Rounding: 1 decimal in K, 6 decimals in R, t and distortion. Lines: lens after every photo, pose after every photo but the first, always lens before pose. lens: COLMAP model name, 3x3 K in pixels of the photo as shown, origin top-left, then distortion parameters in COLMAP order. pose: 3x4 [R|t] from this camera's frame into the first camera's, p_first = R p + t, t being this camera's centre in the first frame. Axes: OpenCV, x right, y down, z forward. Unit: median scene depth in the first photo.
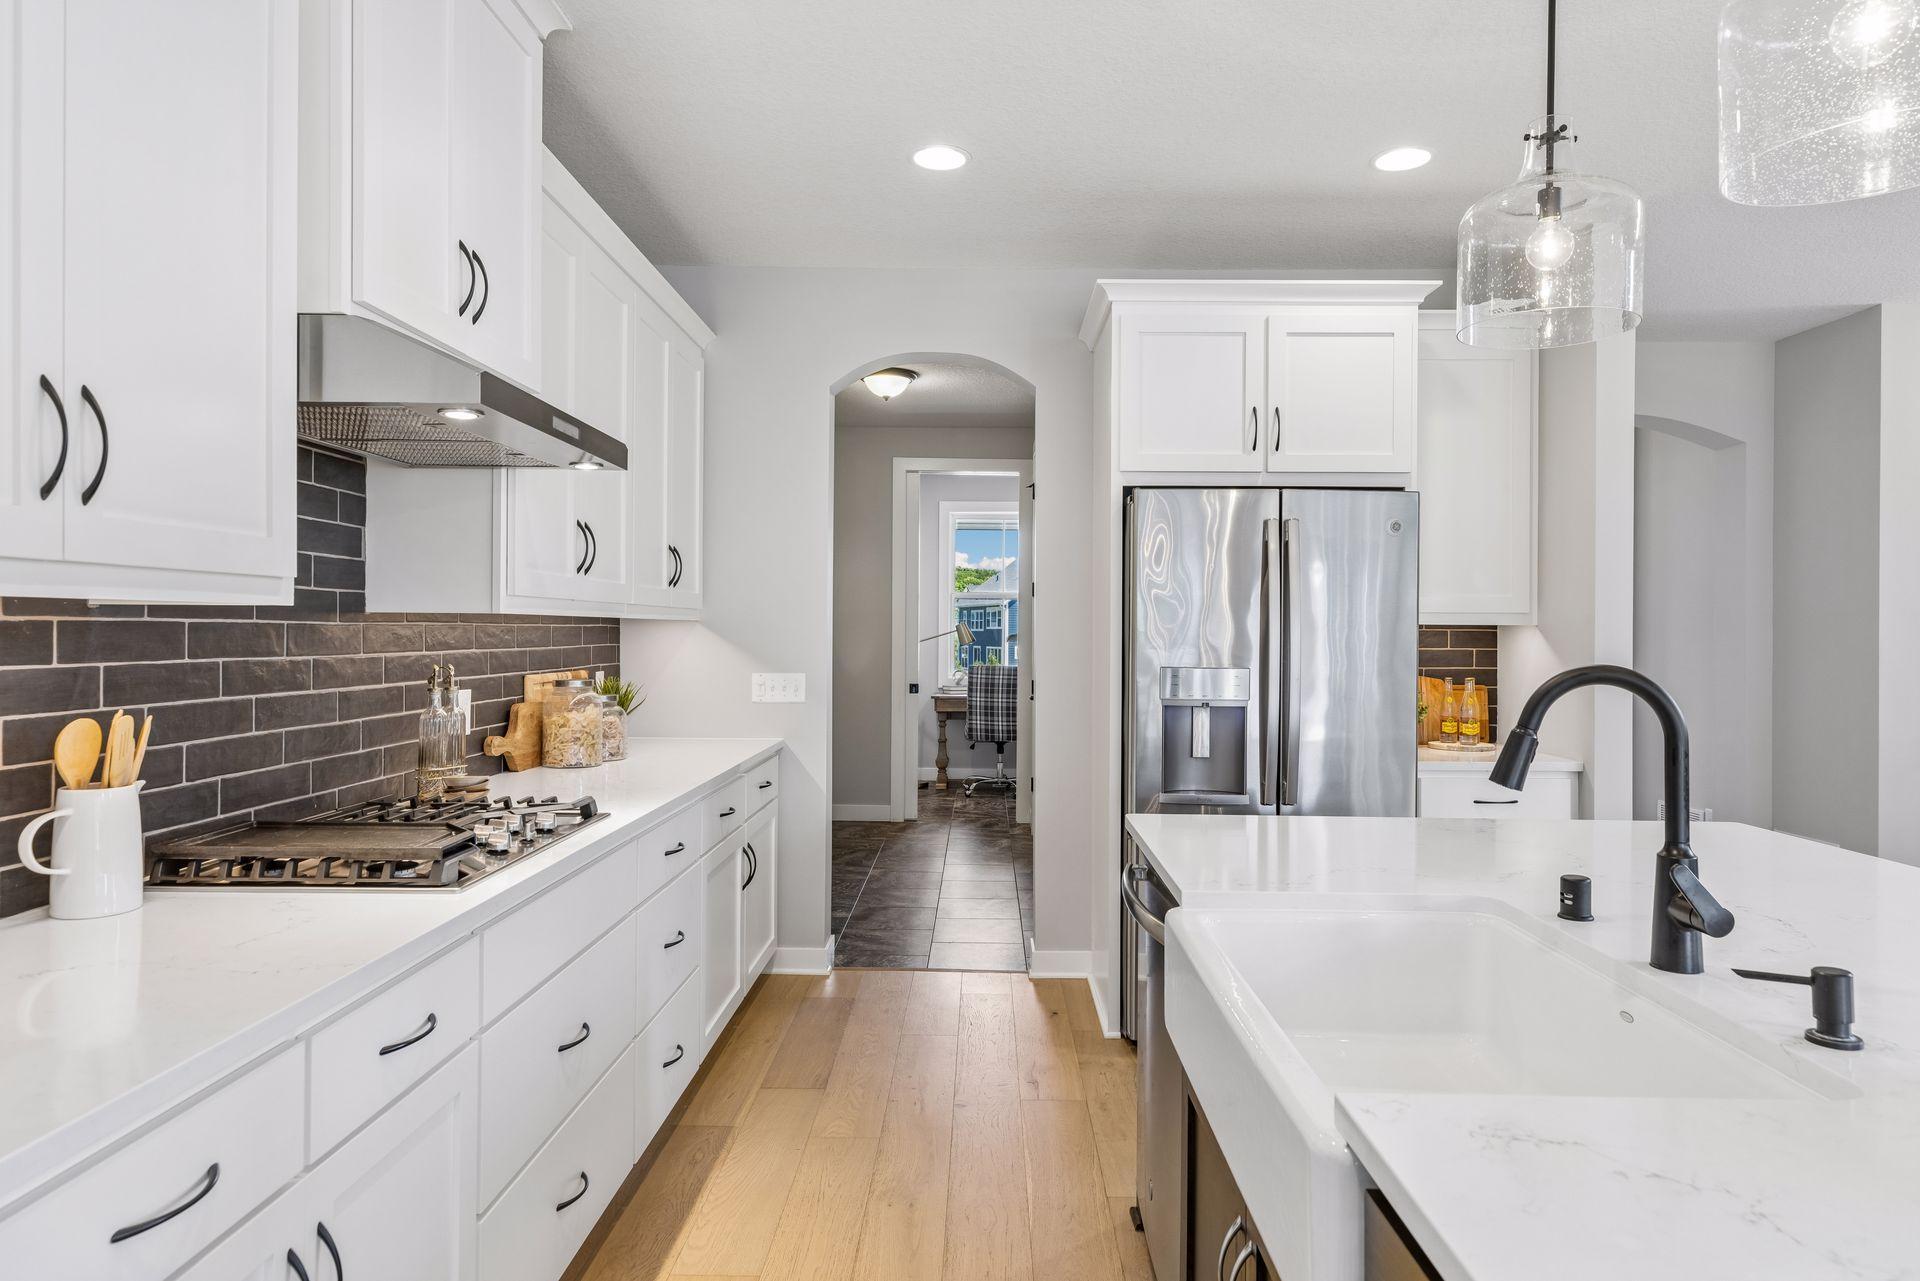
lens RADIAL K [[1017.4, 0, 958.5], [0, 1017.4, 617.1], [0, 0, 1]] dist [0.003388, 0.000860]
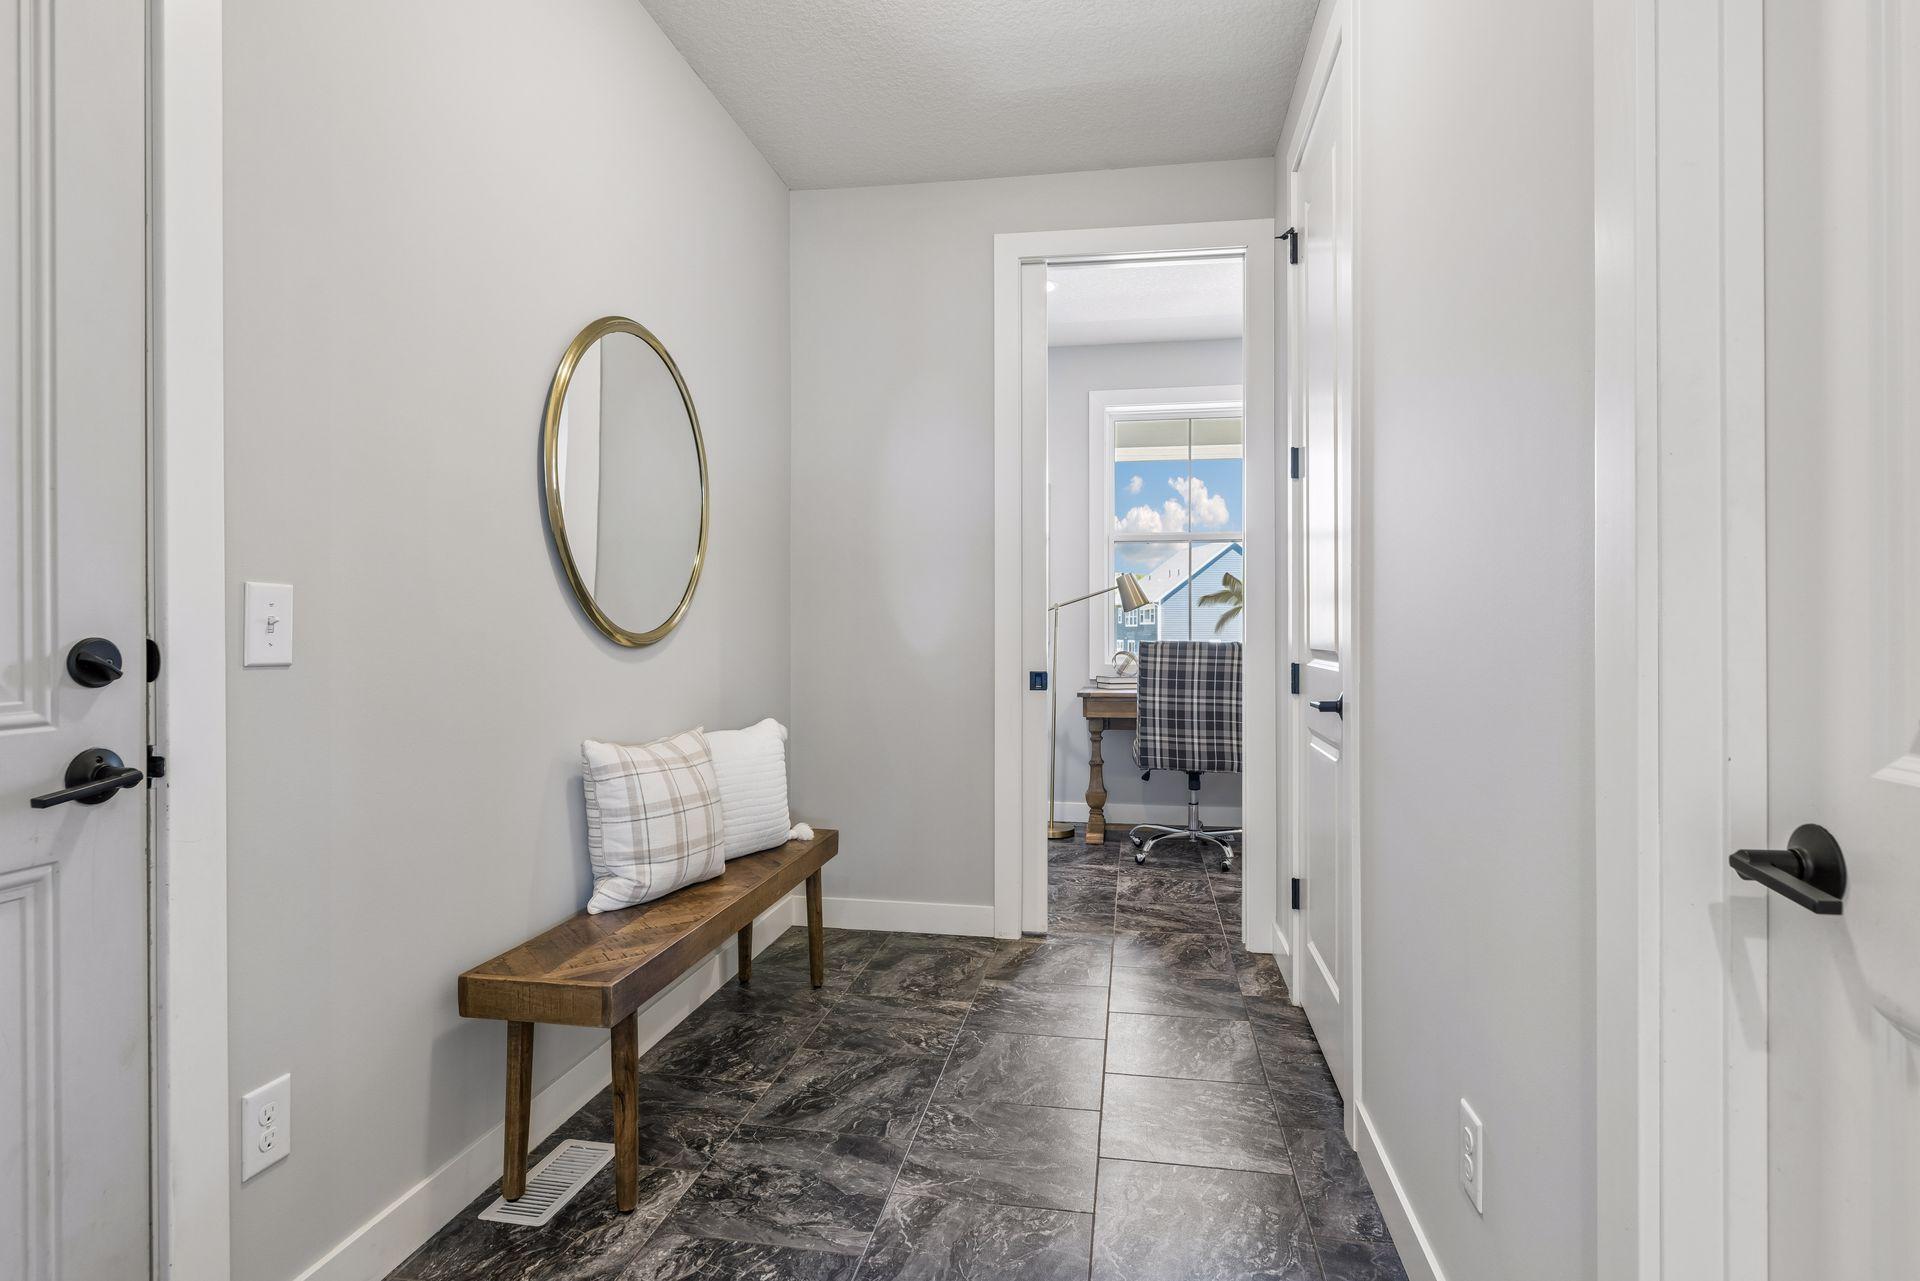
lens RADIAL K [[1017.4, 0, 958.5], [0, 1017.4, 617.1], [0, 0, 1]] dist [0.003388, 0.000860]
pose [[0.988370, -0.005493, -0.151968, -0.004344], [0.006893, 0.999938, 0.008690, 0.027138], [0.151911, -0.009637, 0.988347, 0.394994]]
